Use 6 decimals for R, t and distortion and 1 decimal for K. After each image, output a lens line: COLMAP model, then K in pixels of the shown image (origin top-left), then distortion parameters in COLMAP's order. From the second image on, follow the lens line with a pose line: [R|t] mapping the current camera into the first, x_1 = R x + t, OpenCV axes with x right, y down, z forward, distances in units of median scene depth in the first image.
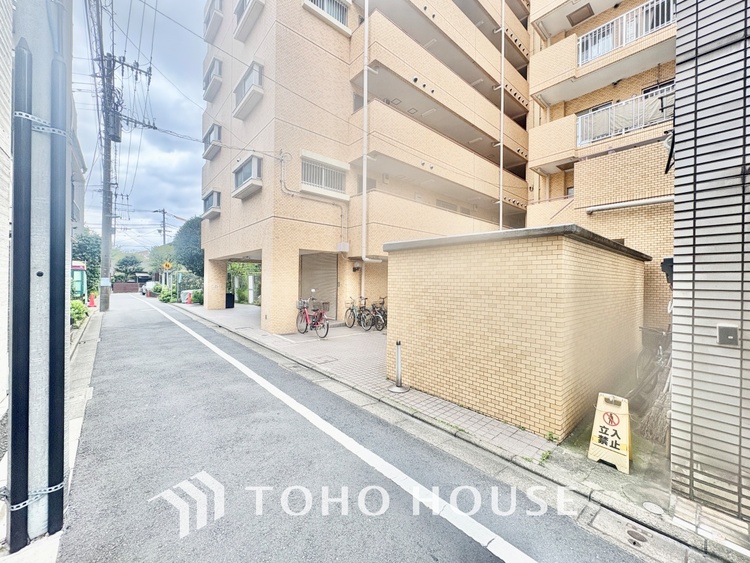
lens RADIAL K [[297.3, 0, 375.2], [0, 297.3, 280.1], [0, 0, 1]] dist [0.001071, 0.000363]
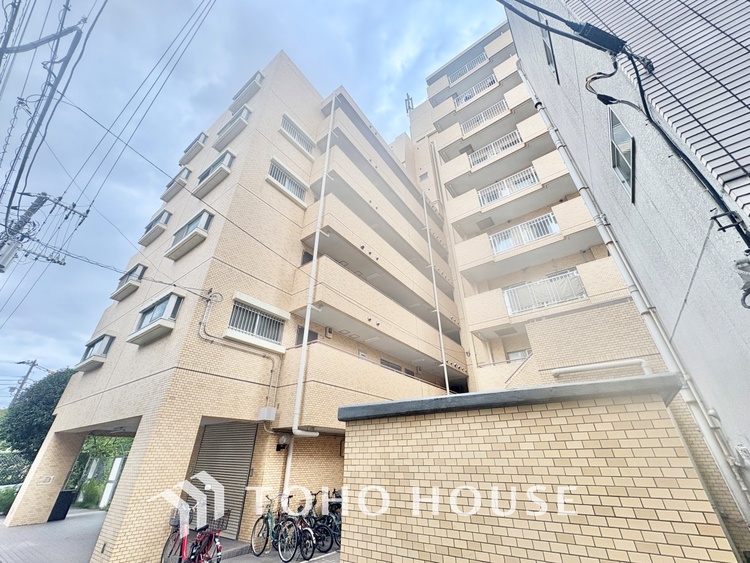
lens RADIAL K [[297.3, 0, 374.6], [0, 297.3, 281.7], [0, 0, 1]] dist [0.001071, 0.000363]
pose [[0.975838, 0.096473, 0.196043, -0.023347], [0.016295, 0.862613, -0.505602, -0.014023], [-0.217886, 0.496581, 0.840198, 0.143026]]
